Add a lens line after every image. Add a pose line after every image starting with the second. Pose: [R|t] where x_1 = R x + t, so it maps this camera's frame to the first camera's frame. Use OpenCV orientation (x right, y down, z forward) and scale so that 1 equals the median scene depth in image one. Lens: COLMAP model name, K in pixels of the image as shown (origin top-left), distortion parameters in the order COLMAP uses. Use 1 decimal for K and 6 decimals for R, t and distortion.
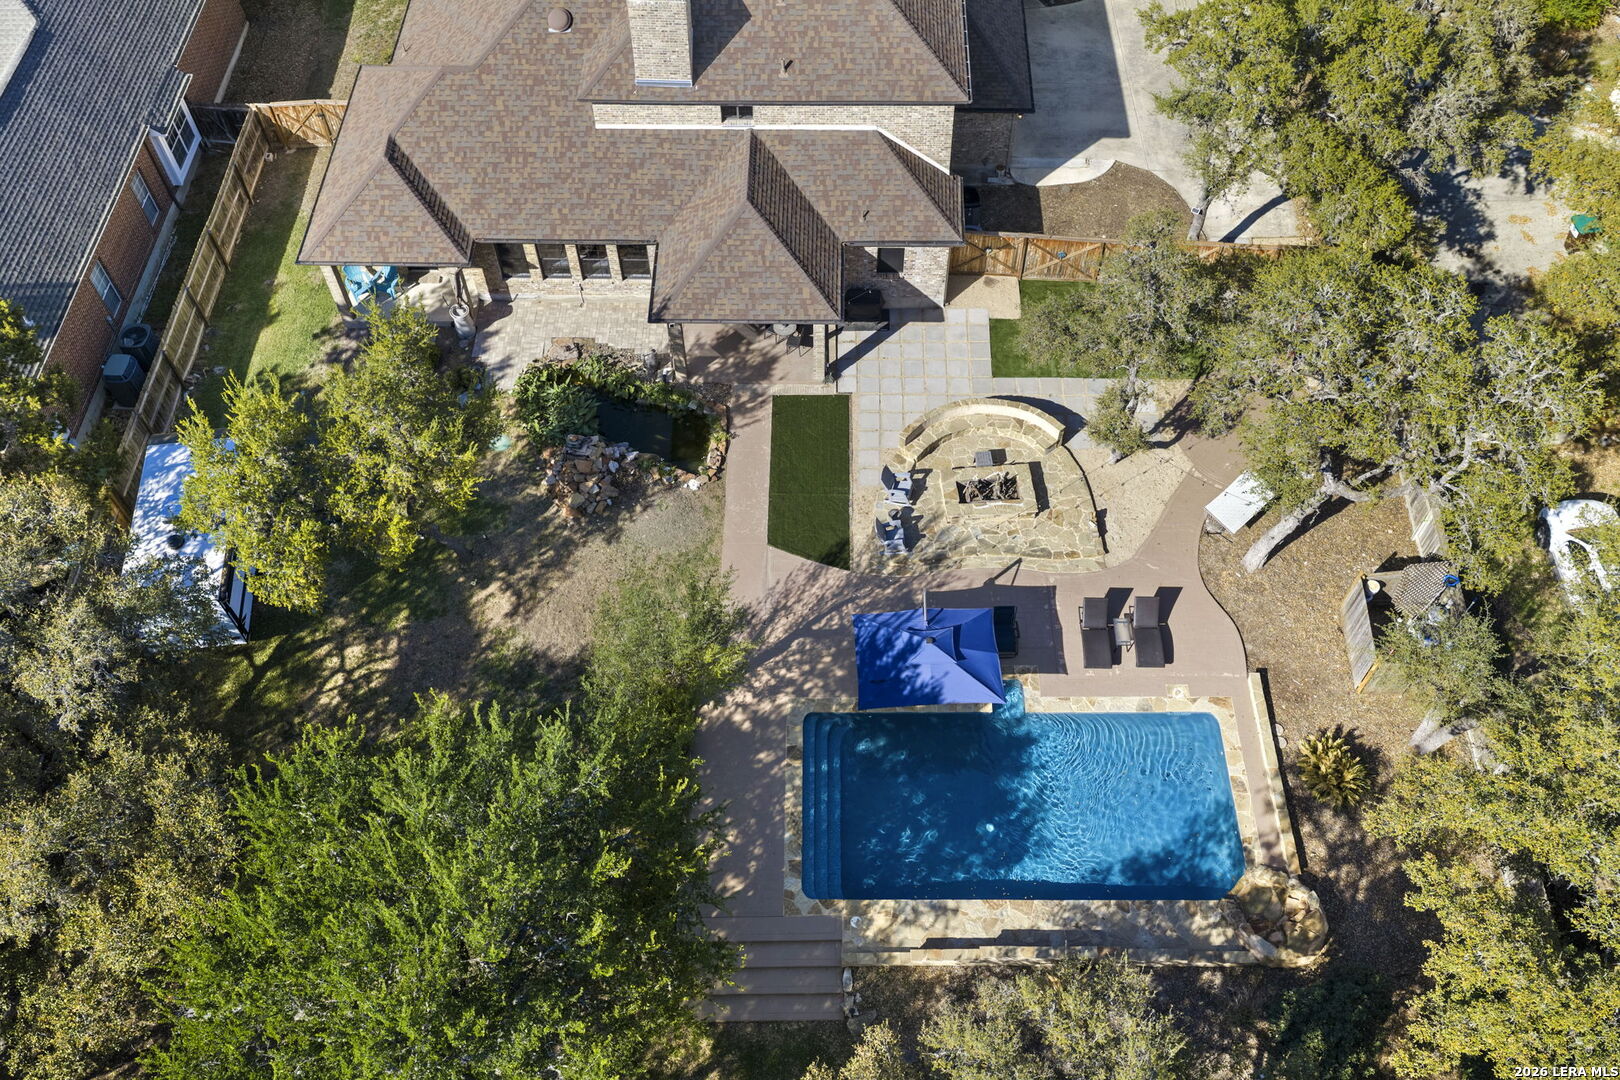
lens RADIAL K [[1136.0, 0, 832.4], [0, 1136.0, 510.6], [0, 0, 1]] dist [0.000268, 0.001732]
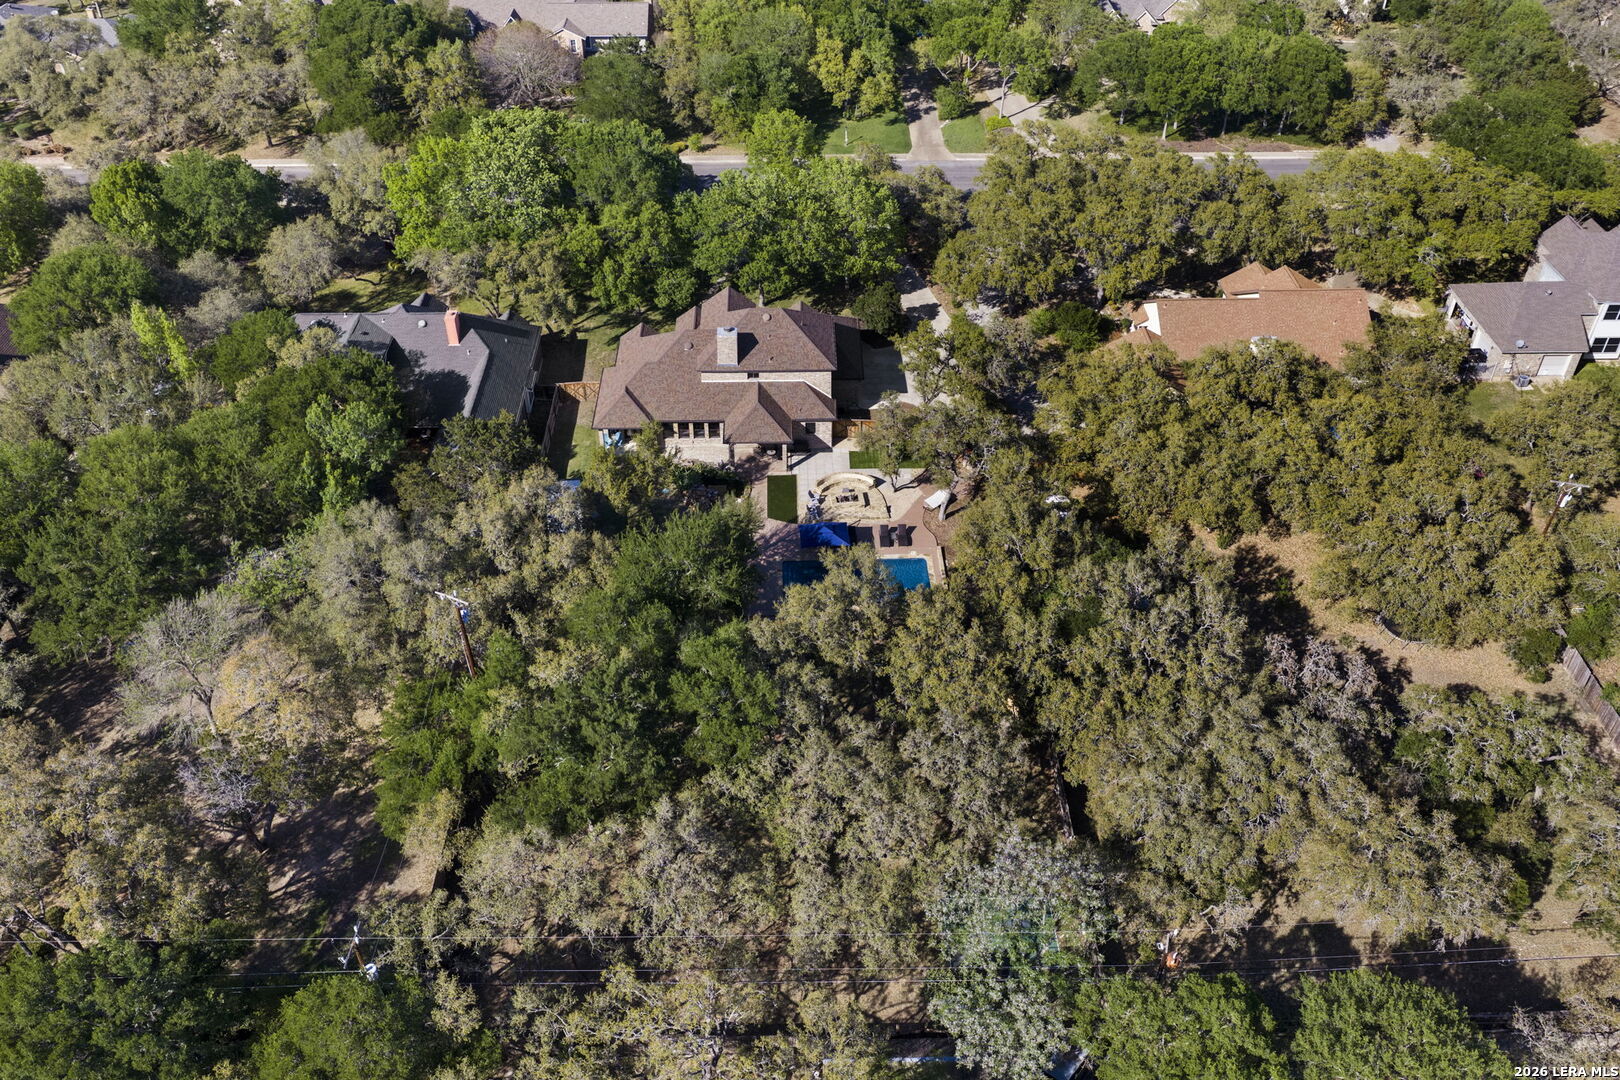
lens RADIAL K [[734.3, 0, 810.0], [0, 734.3, 540.0], [0, 0, 1]] dist [-0.000935, -0.000364]
pose [[0.999247, -0.019320, 0.033654, -0.014559], [0.025929, 0.977649, -0.208637, 0.430432], [-0.028871, 0.209353, 0.977414, -0.687915]]
